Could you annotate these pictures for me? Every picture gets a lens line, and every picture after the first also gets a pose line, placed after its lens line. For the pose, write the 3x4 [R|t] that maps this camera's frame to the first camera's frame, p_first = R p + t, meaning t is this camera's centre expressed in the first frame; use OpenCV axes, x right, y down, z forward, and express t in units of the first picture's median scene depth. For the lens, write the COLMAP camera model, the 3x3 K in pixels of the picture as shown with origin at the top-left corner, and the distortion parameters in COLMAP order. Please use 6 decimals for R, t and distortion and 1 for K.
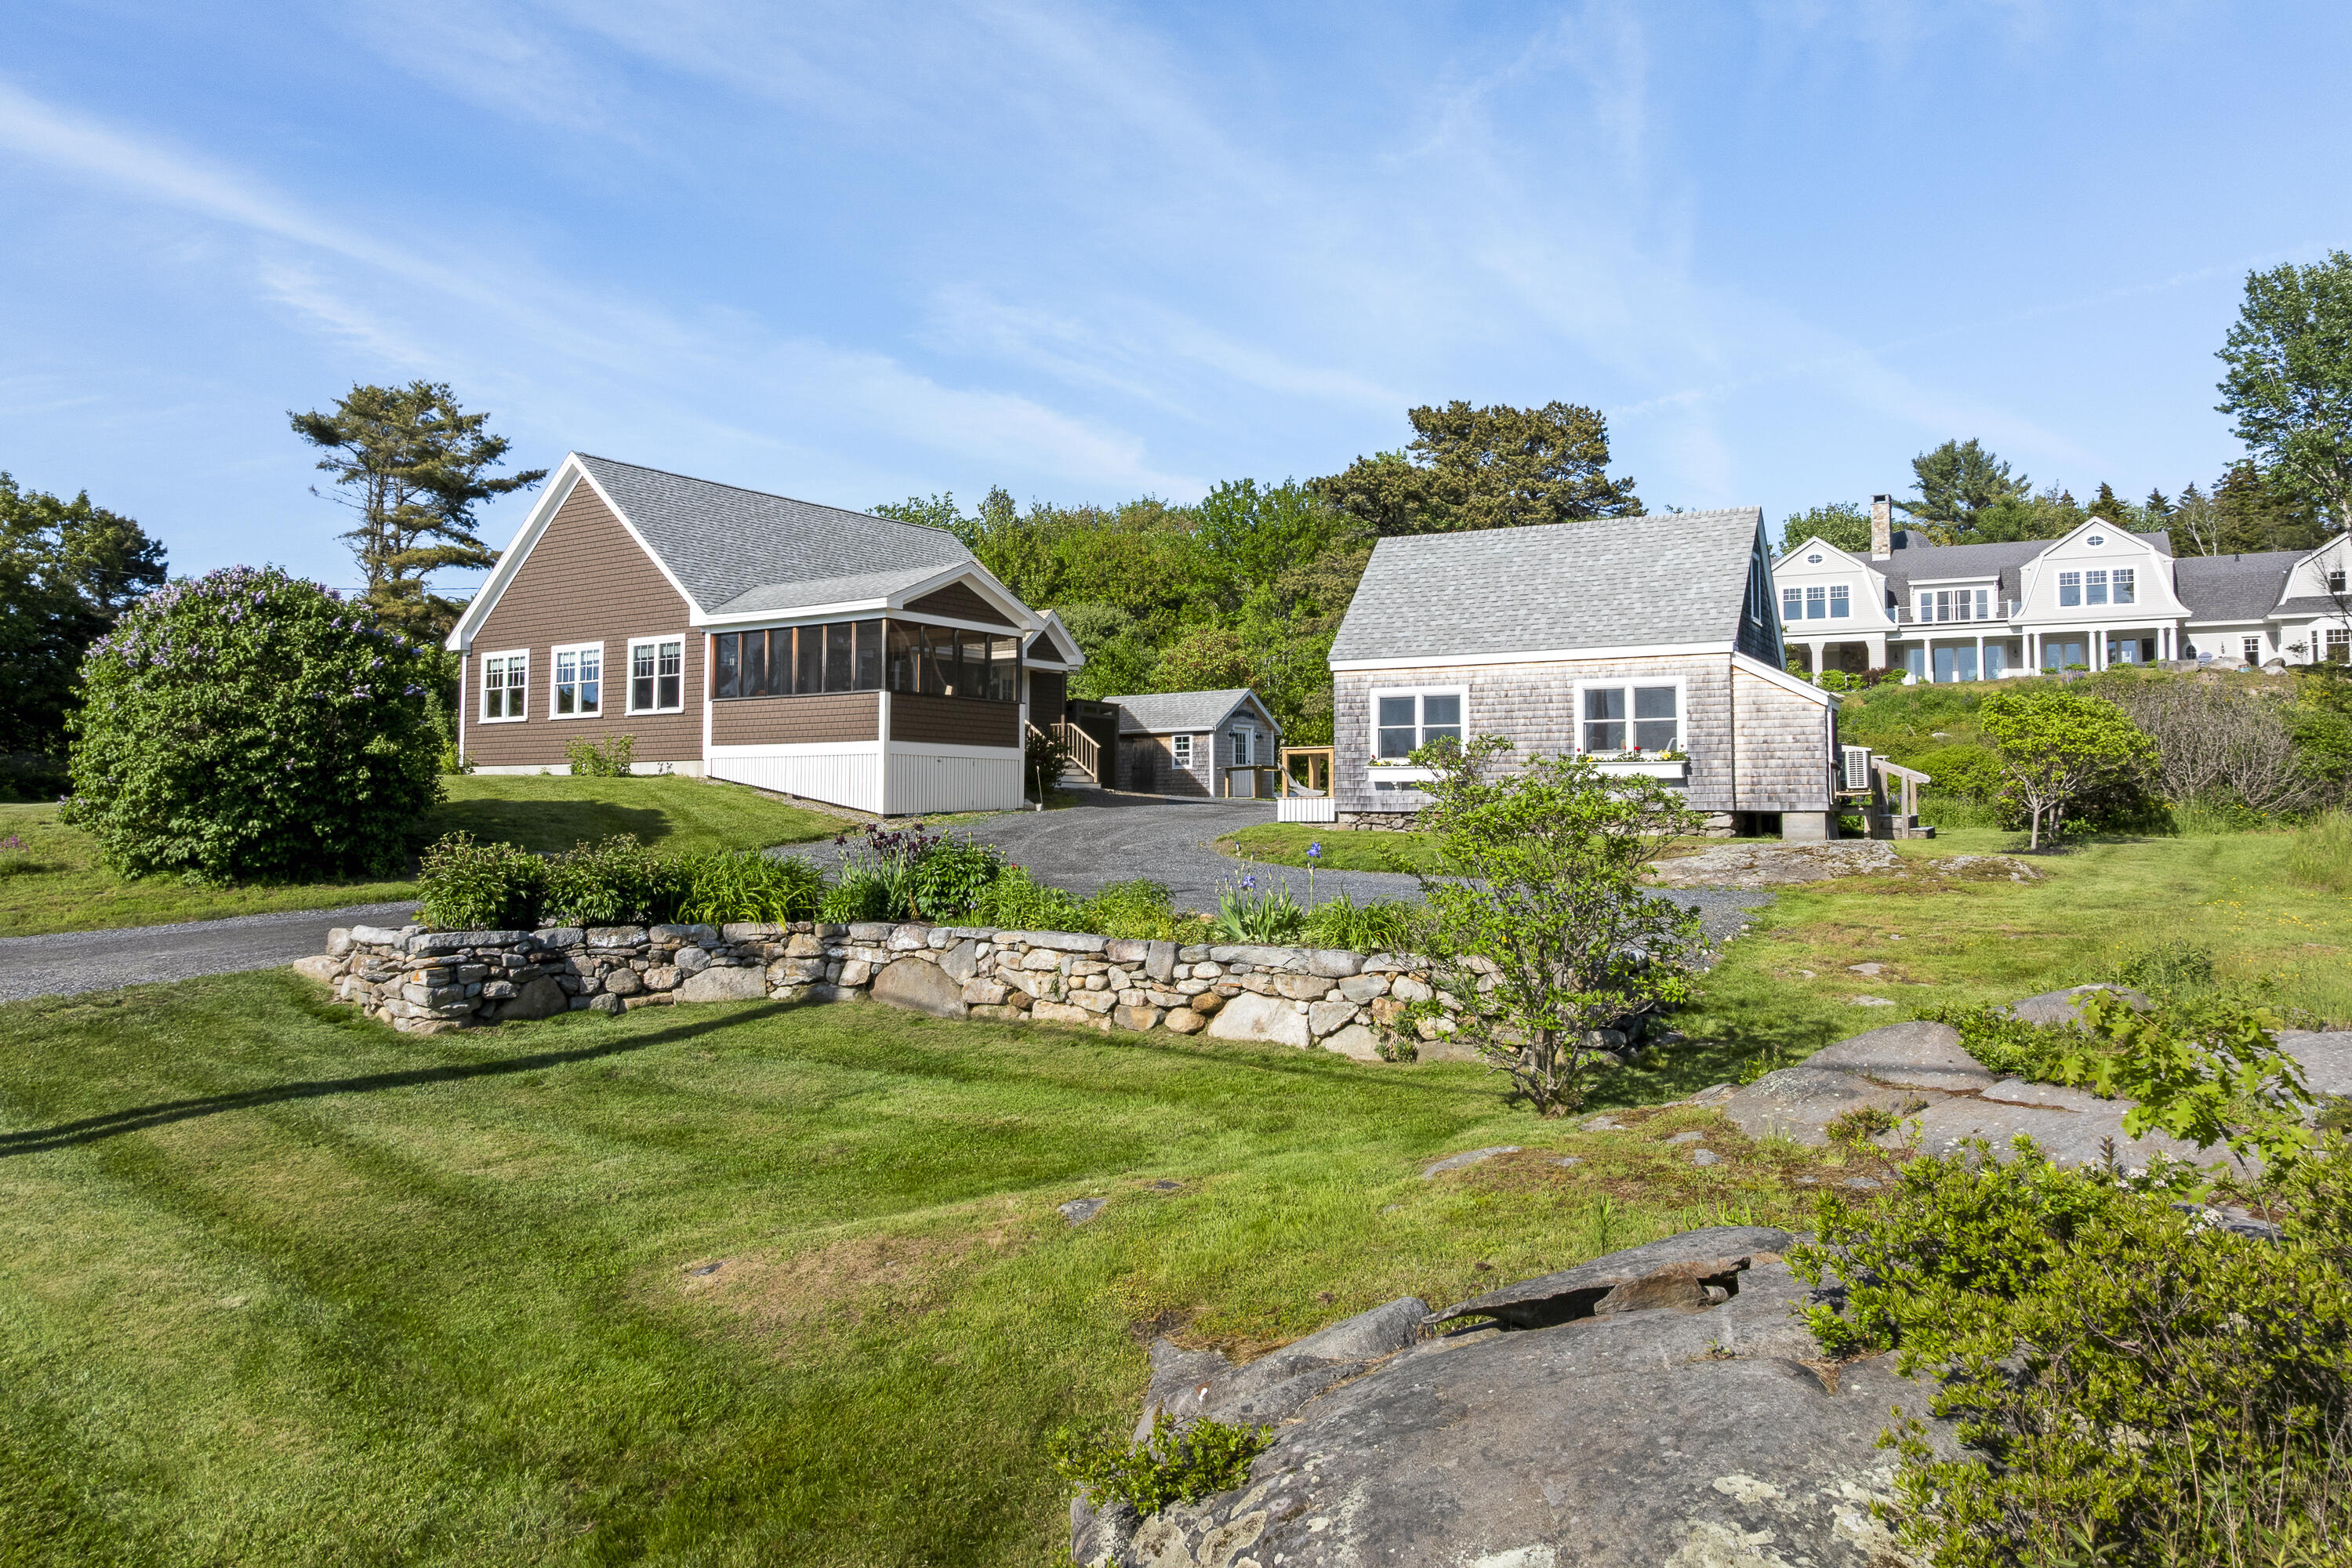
lens RADIAL K [[1646.0, 0, 1175.9], [0, 1646.0, 725.2], [0, 0, 1]] dist [0.002203, -0.002542]
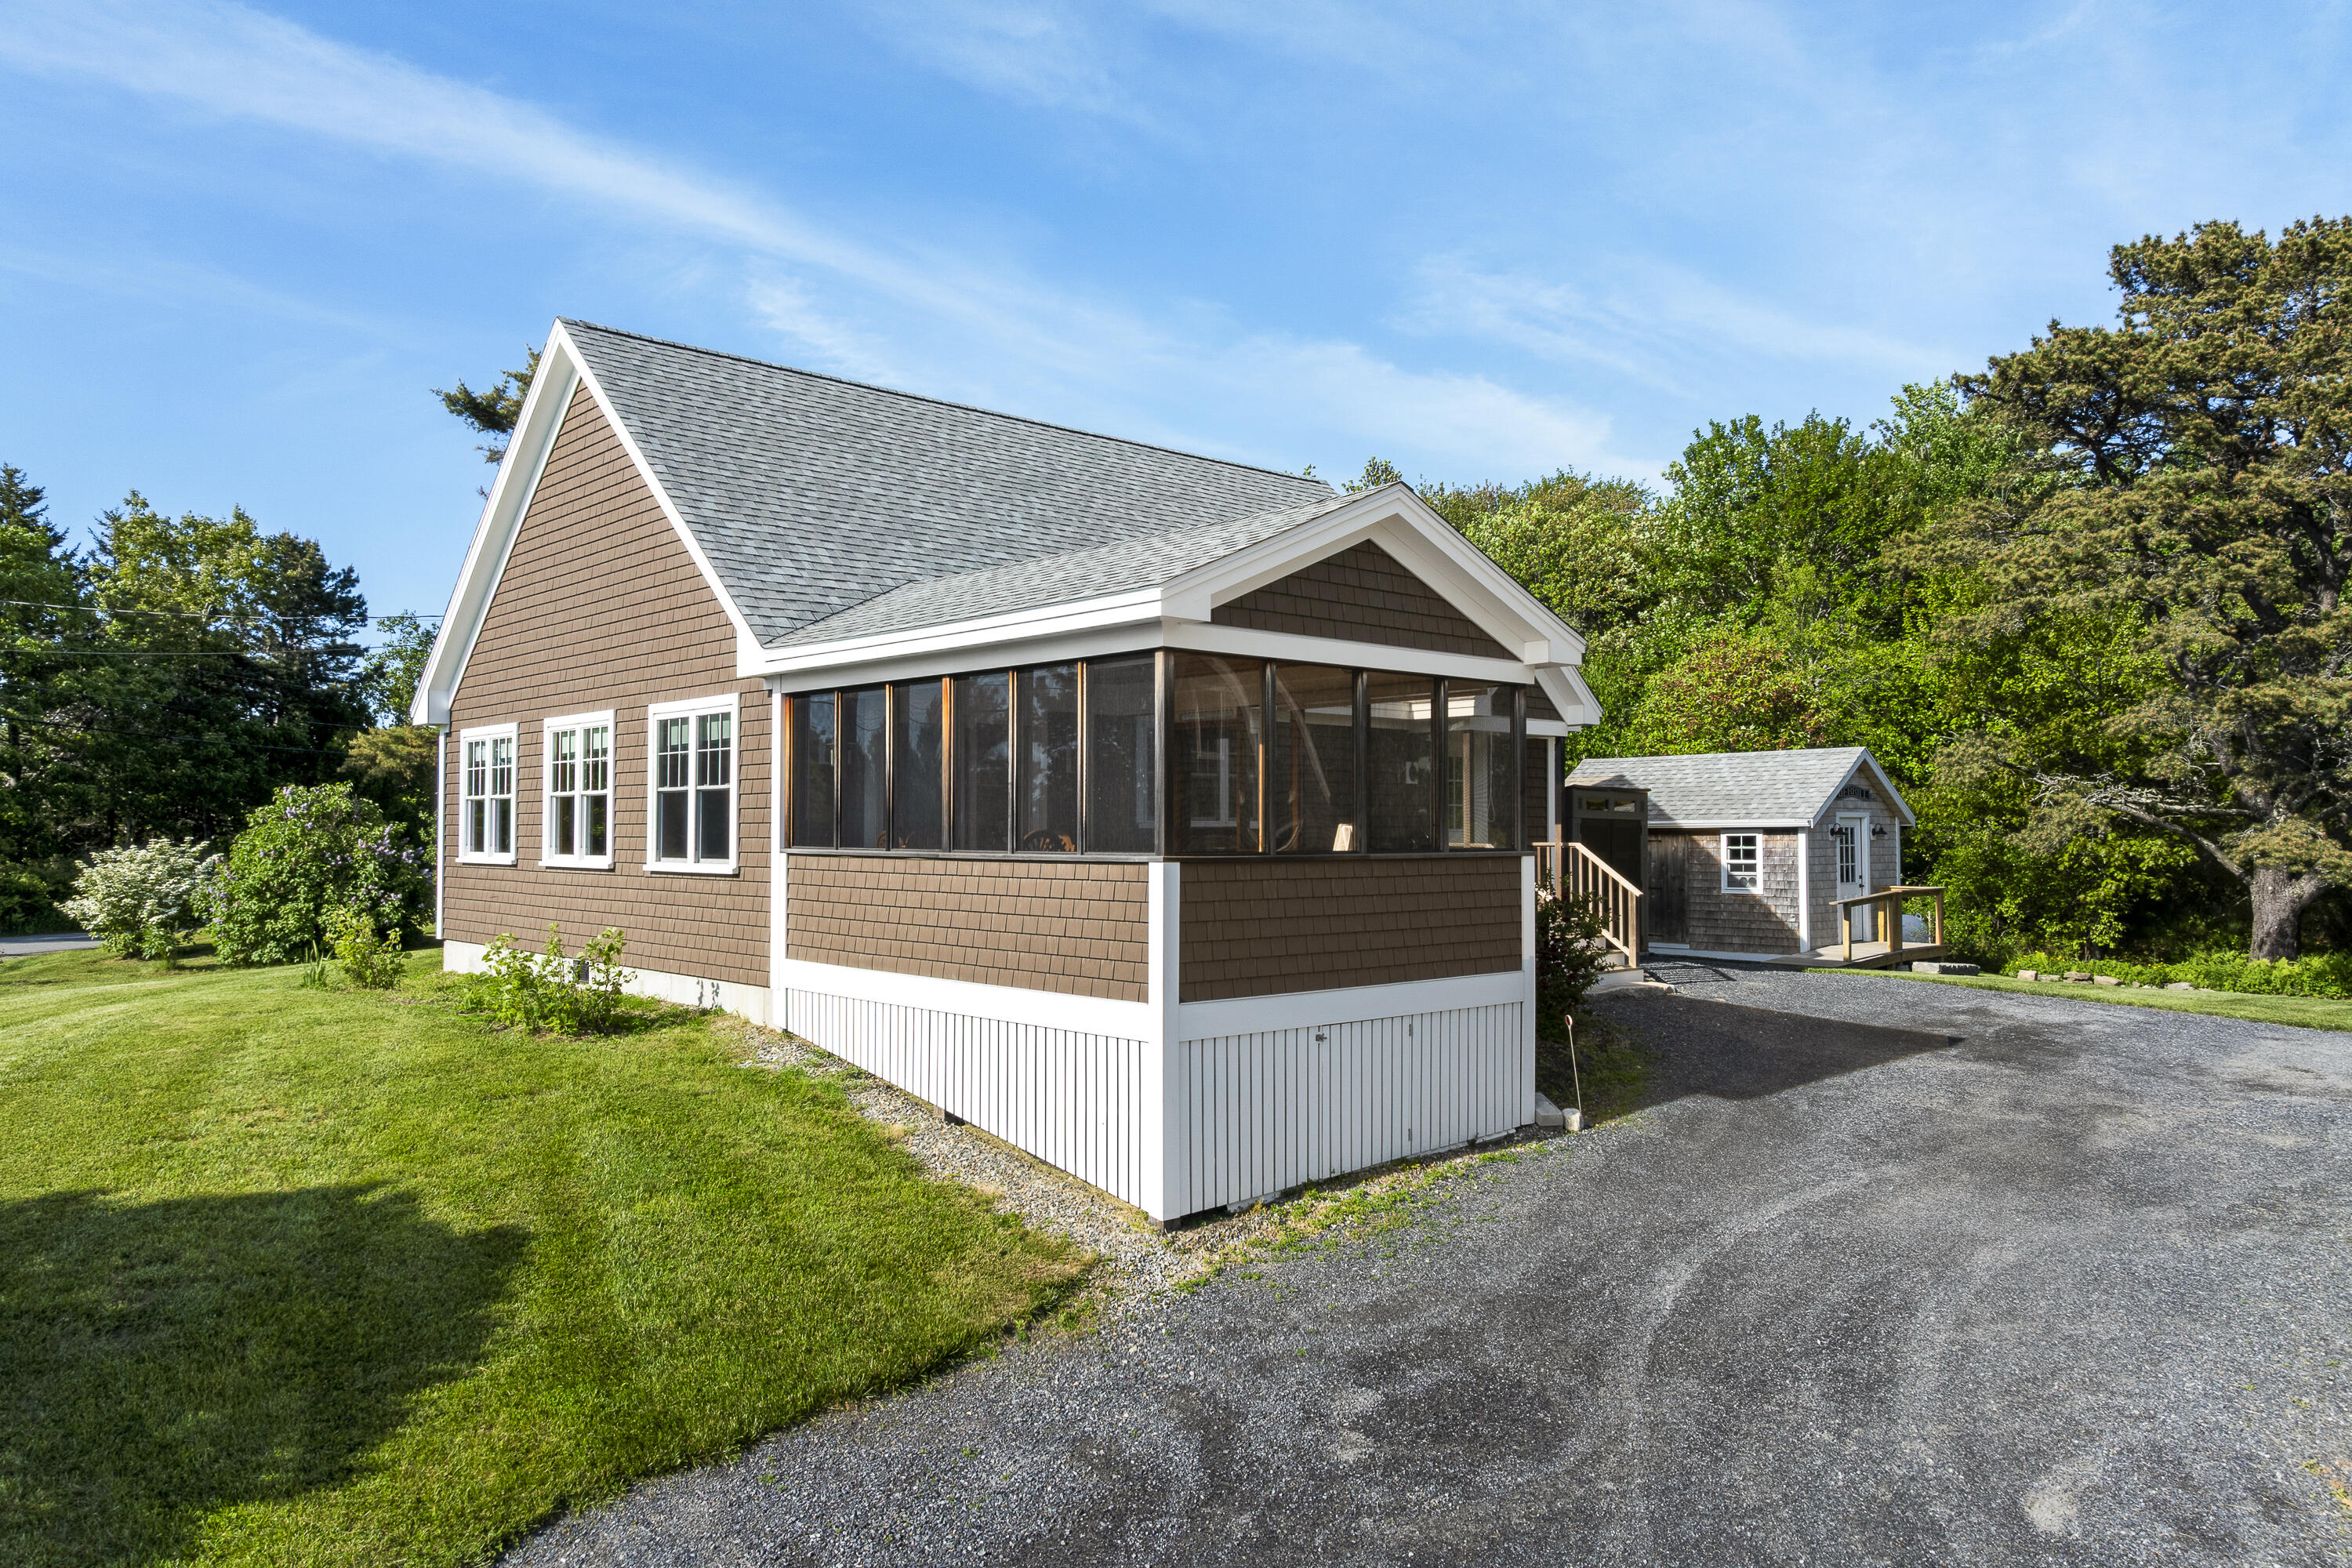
lens RADIAL K [[1612.7, 0, 1176.0], [0, 1612.7, 784.0], [0, 0, 1]] dist [0.000471, 0.000335]
pose [[0.975465, -0.009274, -0.219958, -0.090215], [0.015909, 0.999470, 0.028410, -0.041887], [0.219577, -0.031212, 0.975096, 0.607667]]
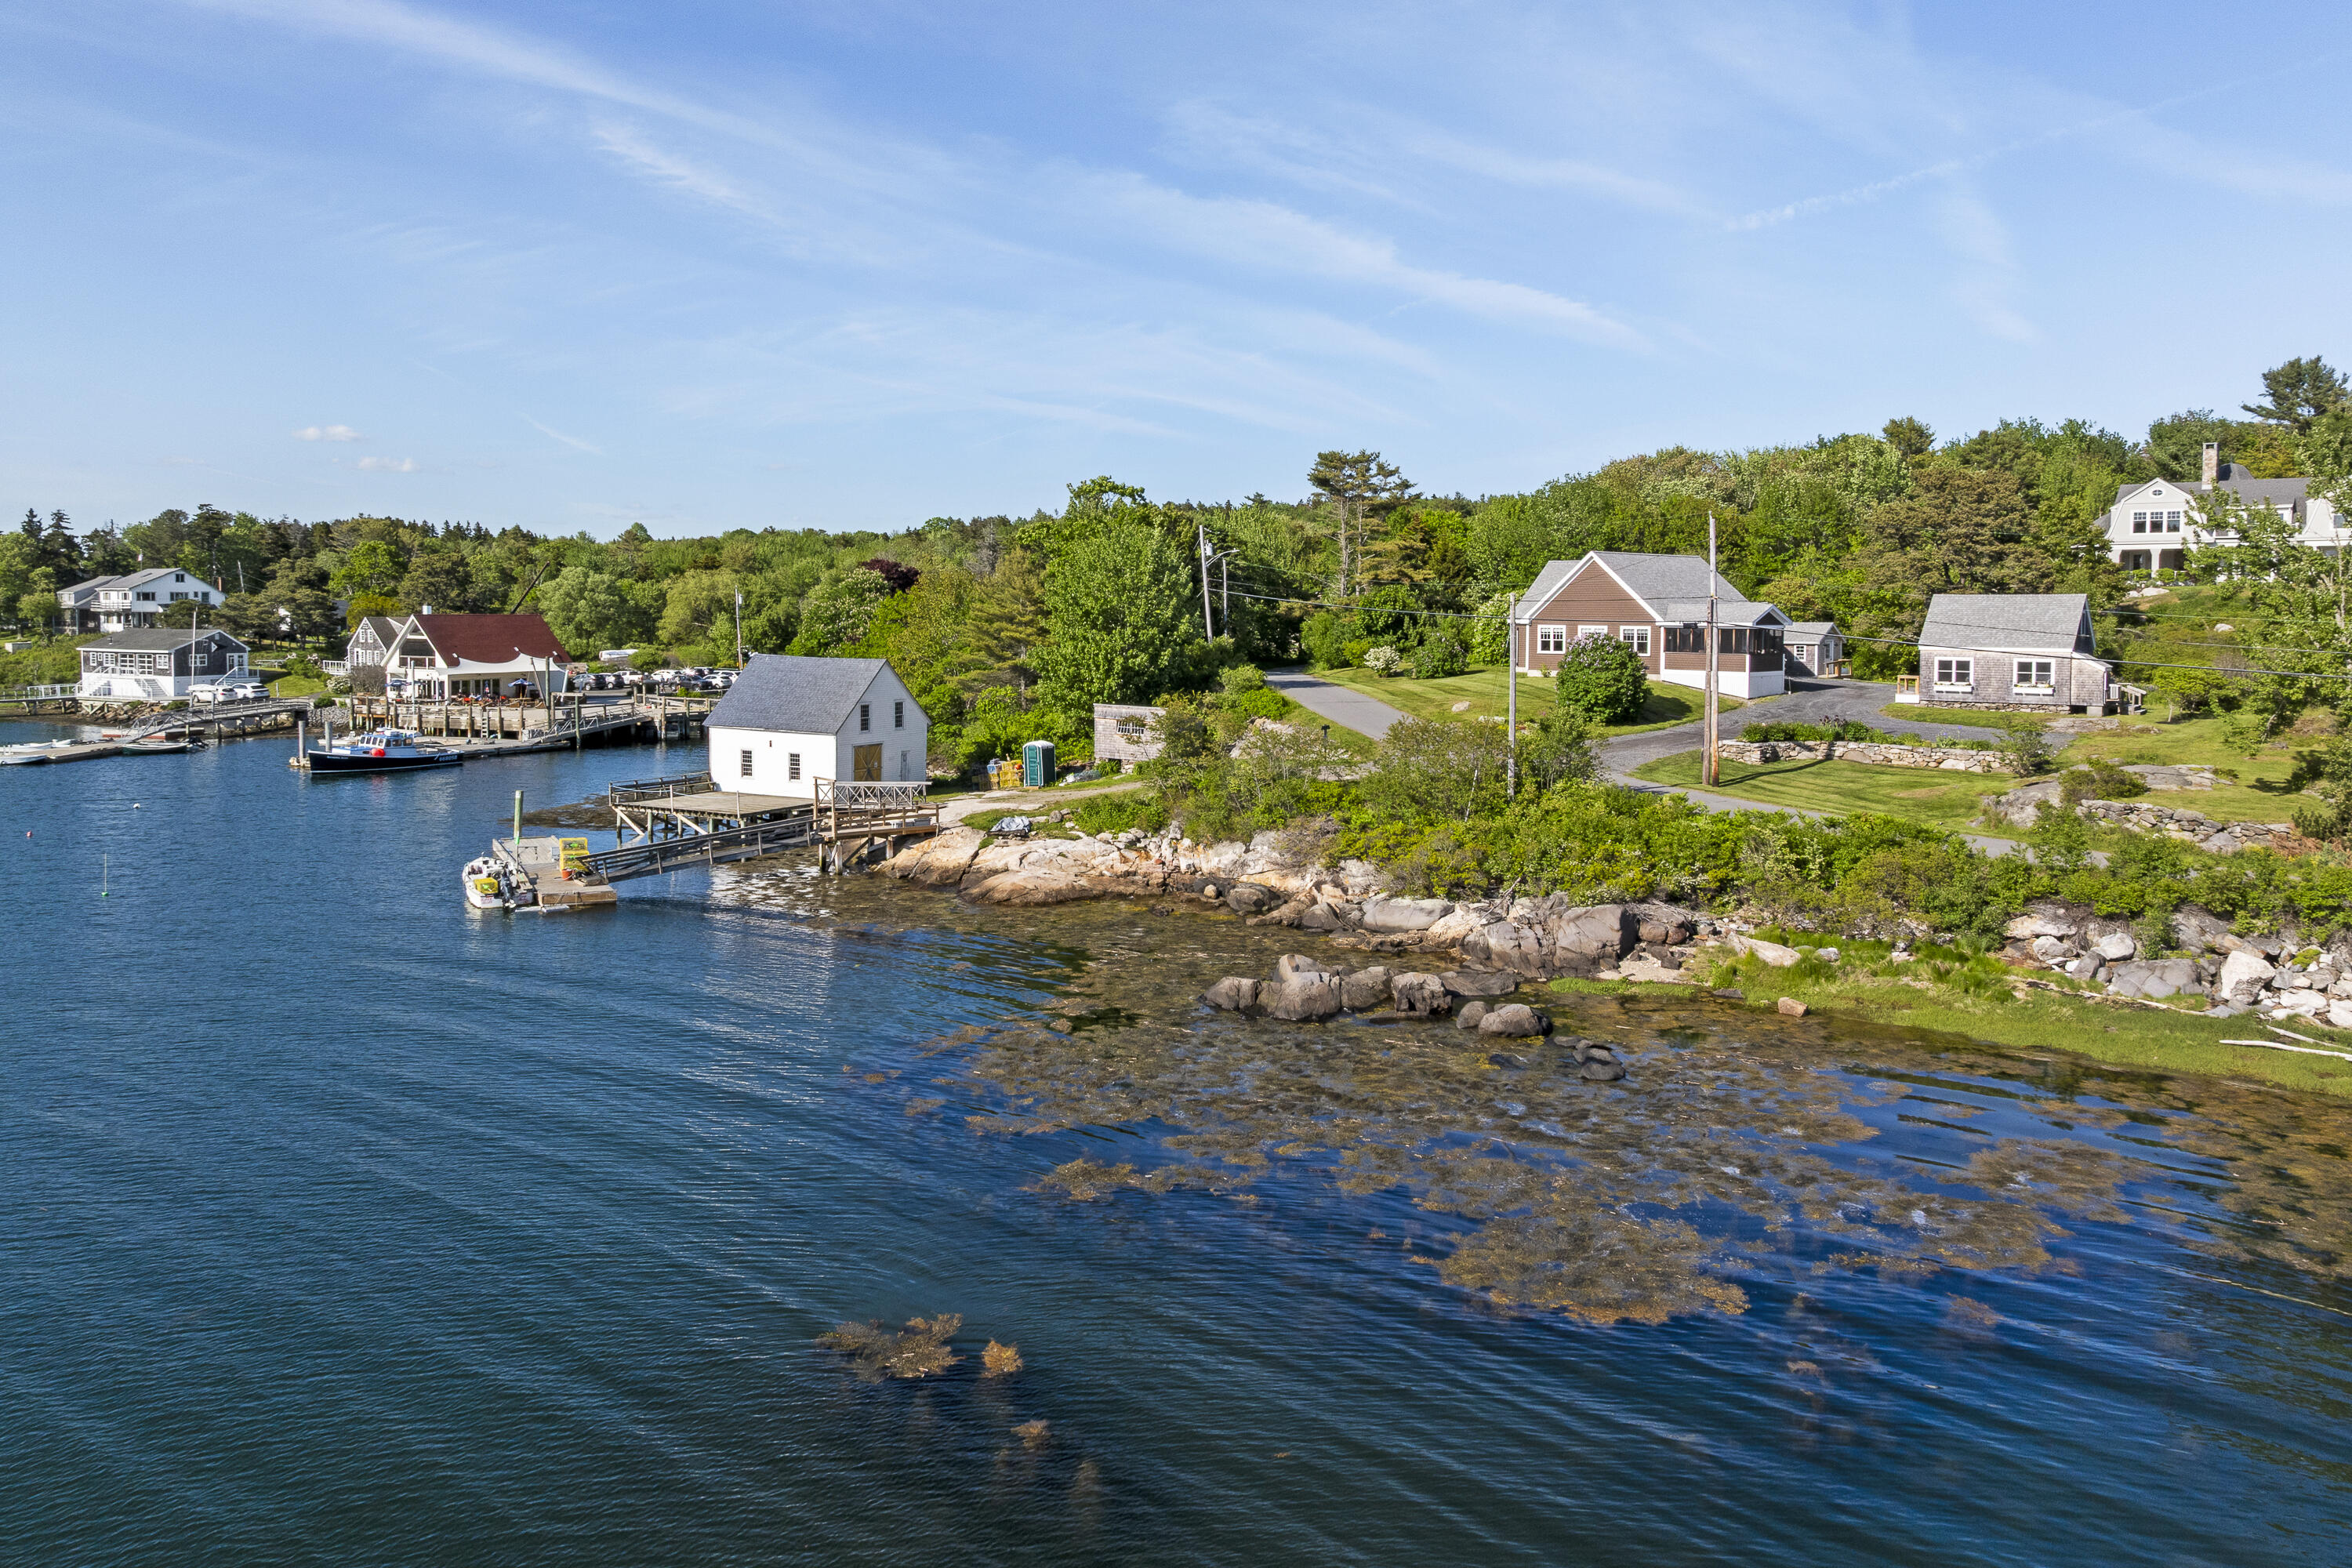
lens RADIAL K [[1637.0, 0, 1174.8], [0, 1637.0, 672.7], [0, 0, 1]] dist [-0.067930, 0.094021]
pose [[0.979613, 0.005560, -0.200815, -0.522611], [0.013690, 0.995446, 0.094342, -0.239327], [0.200425, -0.095168, 0.975076, -1.716281]]
